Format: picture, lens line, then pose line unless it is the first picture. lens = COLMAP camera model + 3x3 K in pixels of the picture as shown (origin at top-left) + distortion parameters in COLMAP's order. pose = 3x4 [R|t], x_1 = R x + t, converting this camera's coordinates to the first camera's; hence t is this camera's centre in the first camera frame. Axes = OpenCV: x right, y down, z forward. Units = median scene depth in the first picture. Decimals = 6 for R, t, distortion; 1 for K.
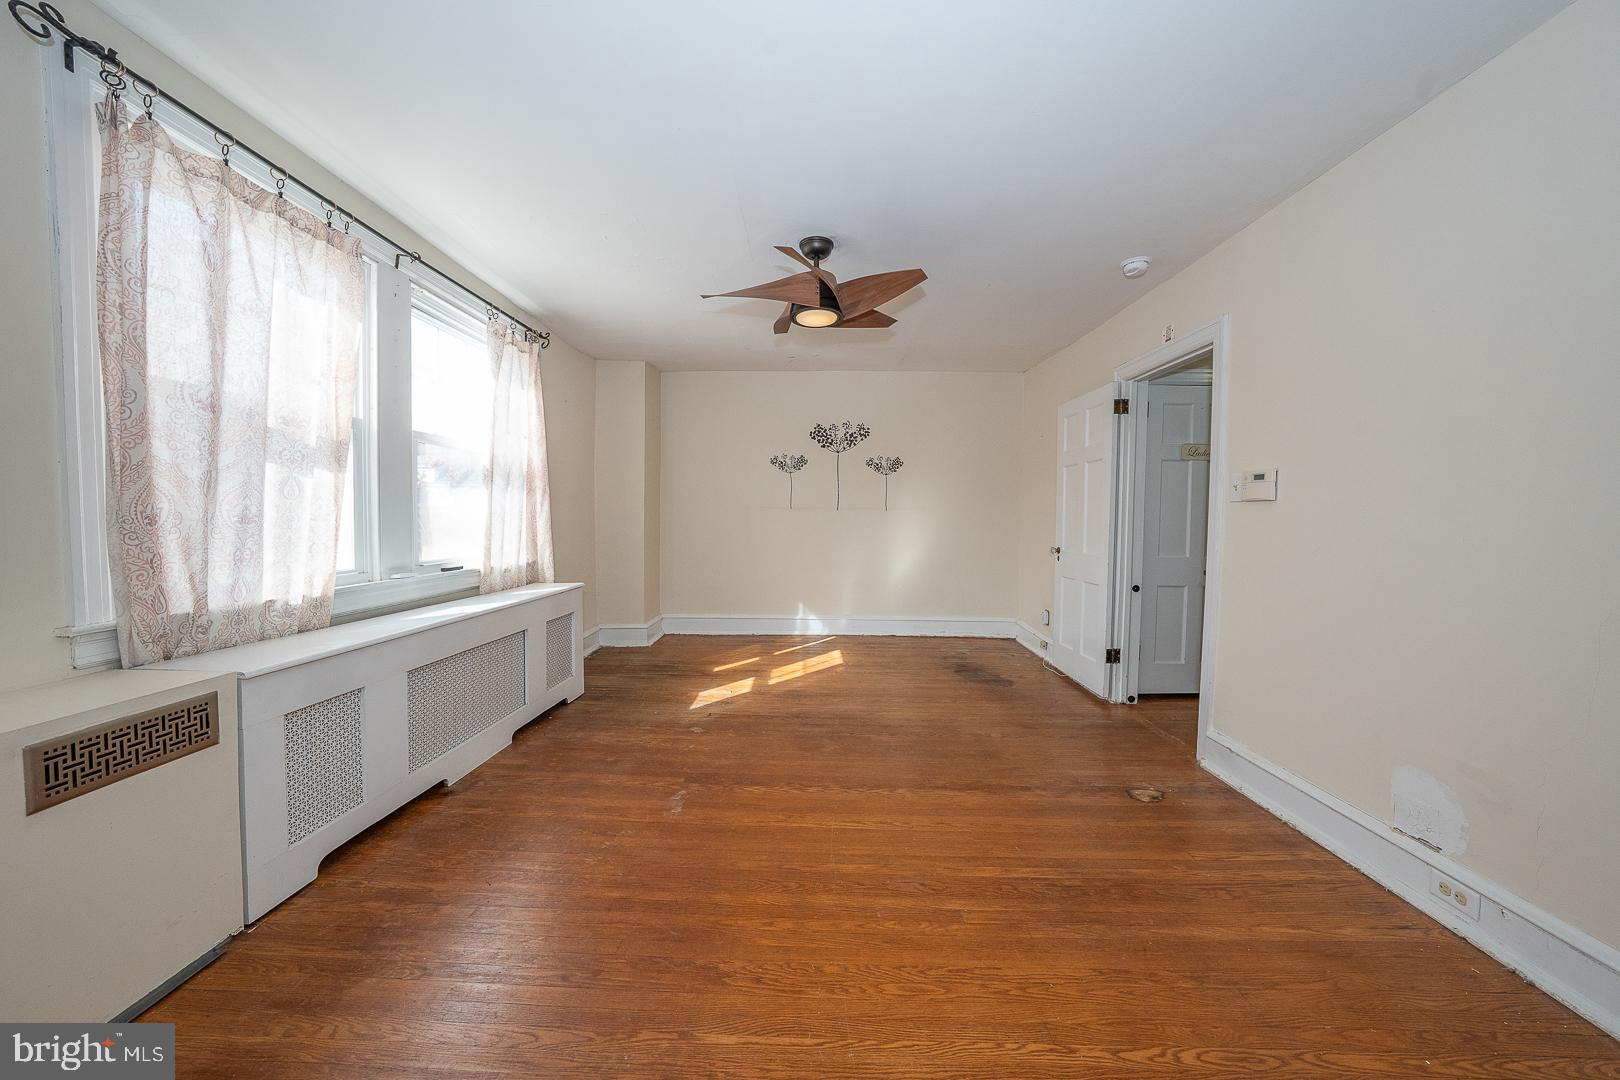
lens RADIAL K [[557.0, 0, 807.5], [0, 557.0, 537.8], [0, 0, 1]] dist [-0.024466, 0.004212]
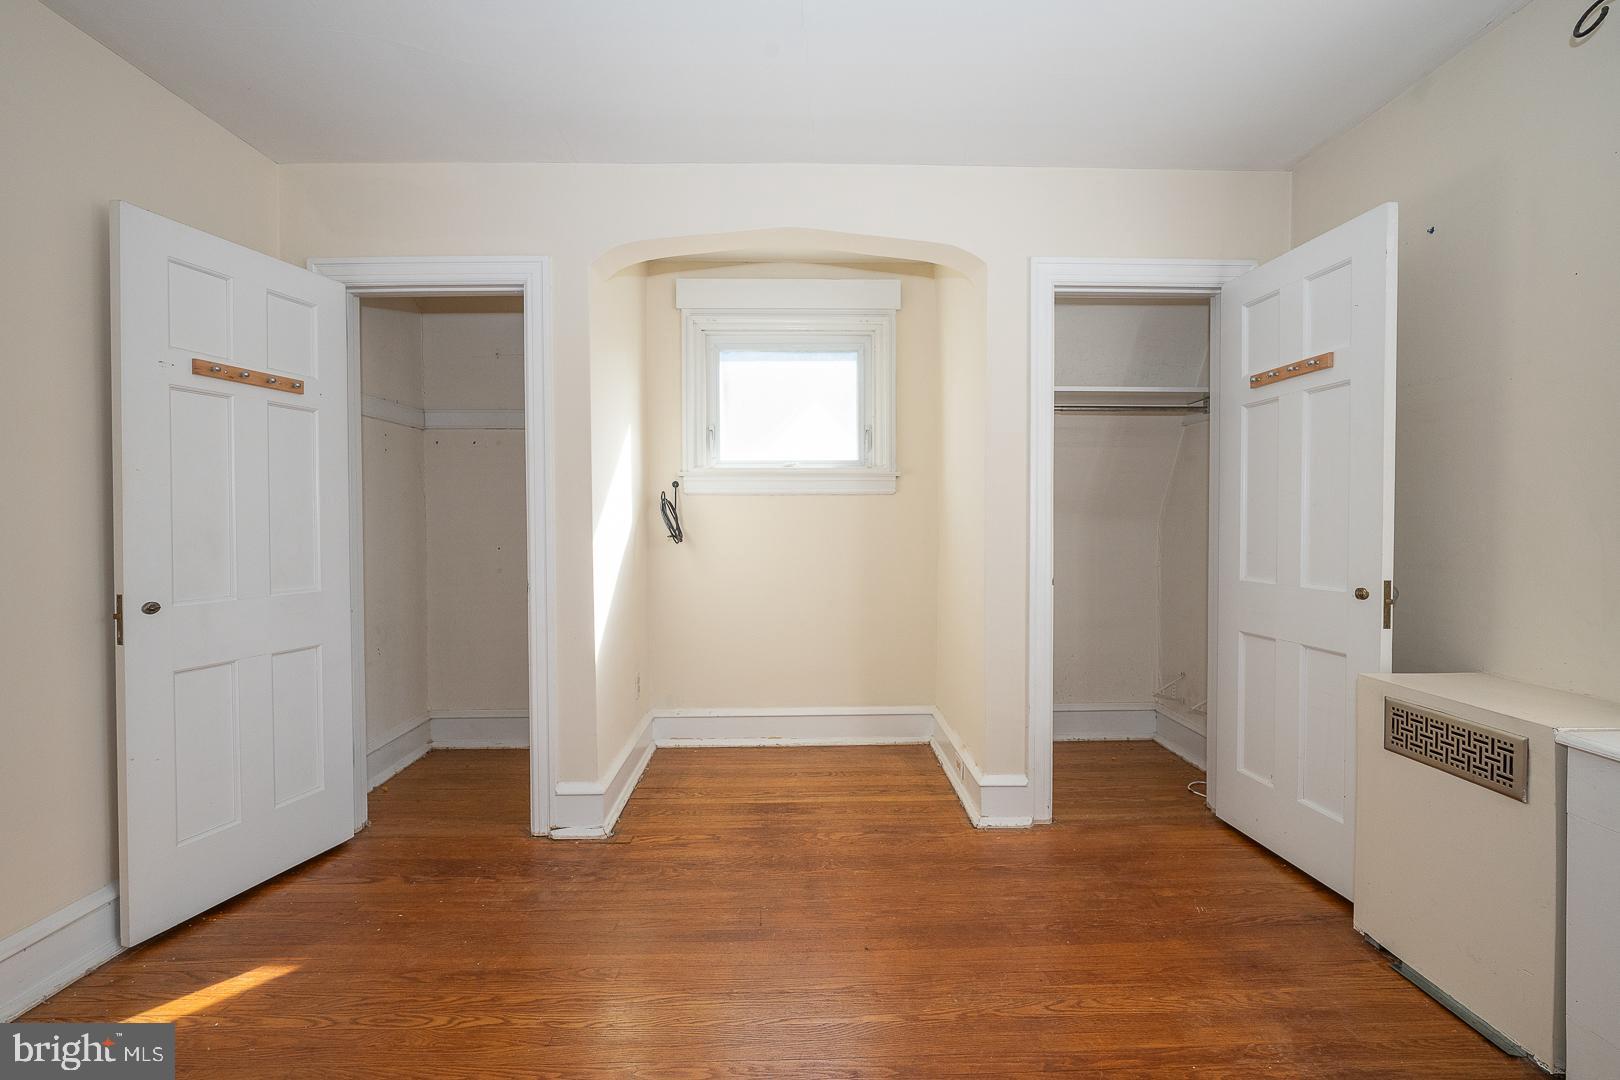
lens RADIAL K [[699.4, 0, 805.7], [0, 699.4, 530.4], [0, 0, 1]] dist [0.002806, 0.000314]
pose [[-0.998847, -0.006749, -0.047532, 0.027946], [-0.009320, 0.998493, 0.054086, -0.050065], [0.047096, 0.054467, -0.997404, 1.276664]]
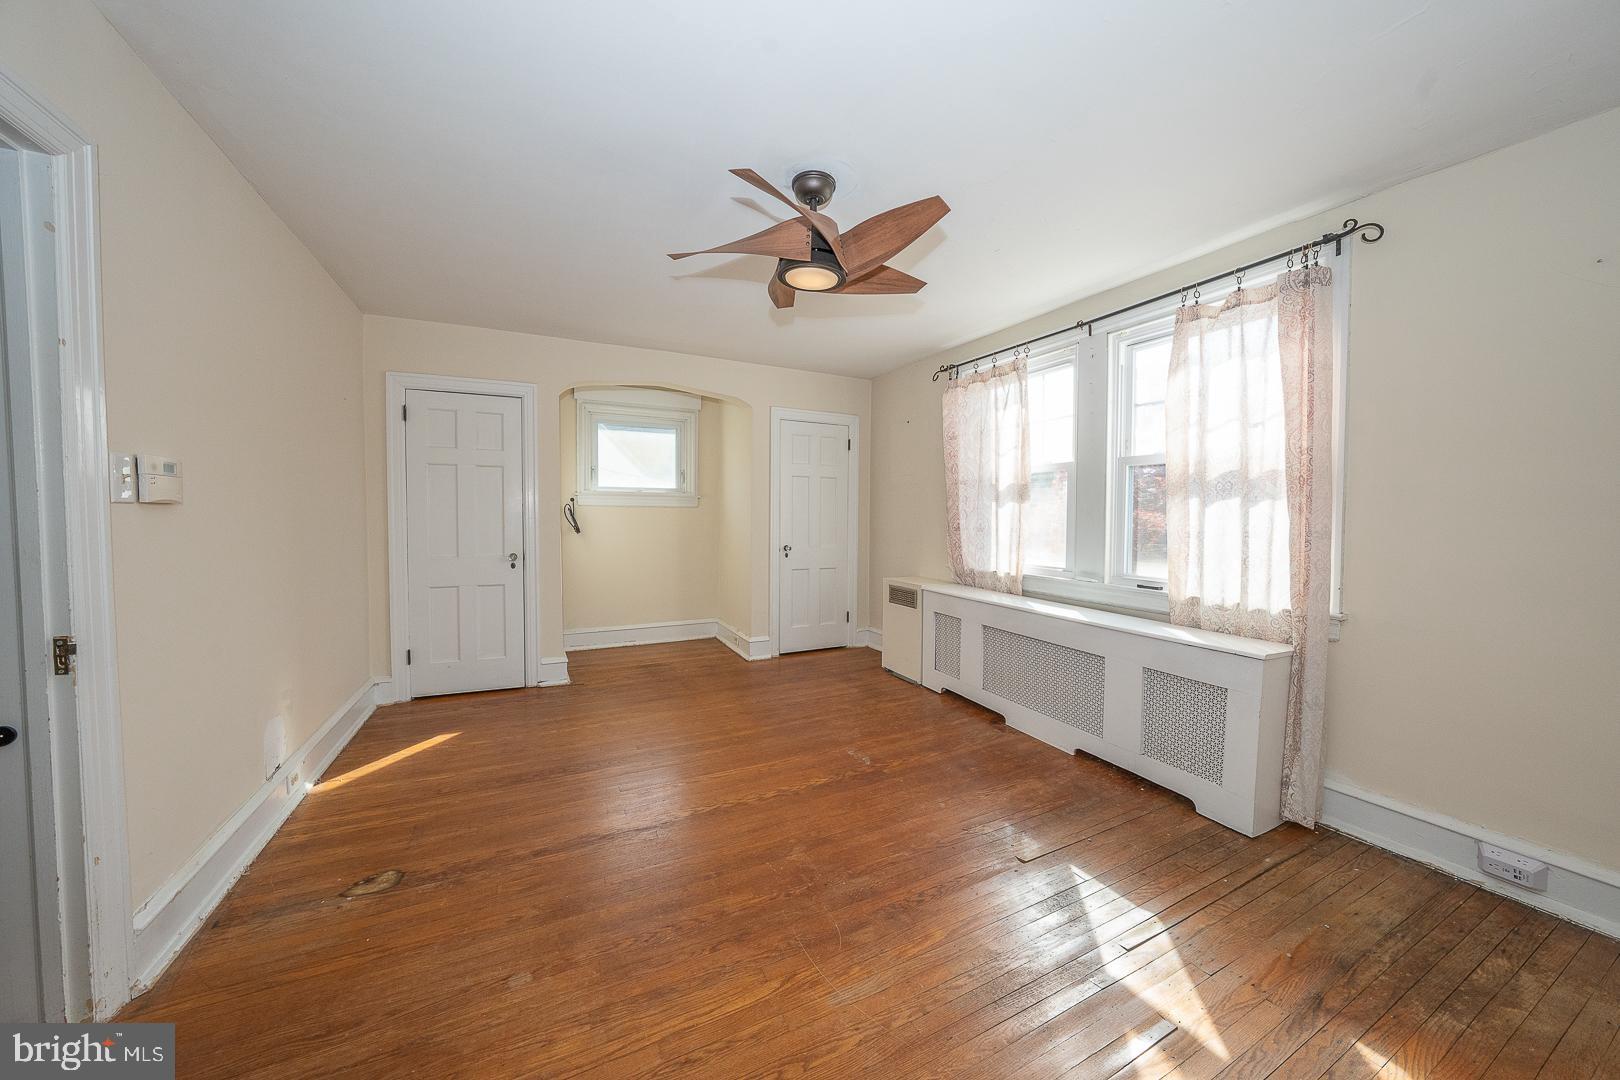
lens RADIAL K [[557.0, 0, 813.2], [0, 557.0, 533.2], [0, 0, 1]] dist [-0.024466, 0.004212]
pose [[-0.880344, -0.001071, -0.474335, 0.467233], [-0.035030, 0.997414, 0.062761, -0.106771], [0.473041, 0.071867, -0.878104, 2.074474]]
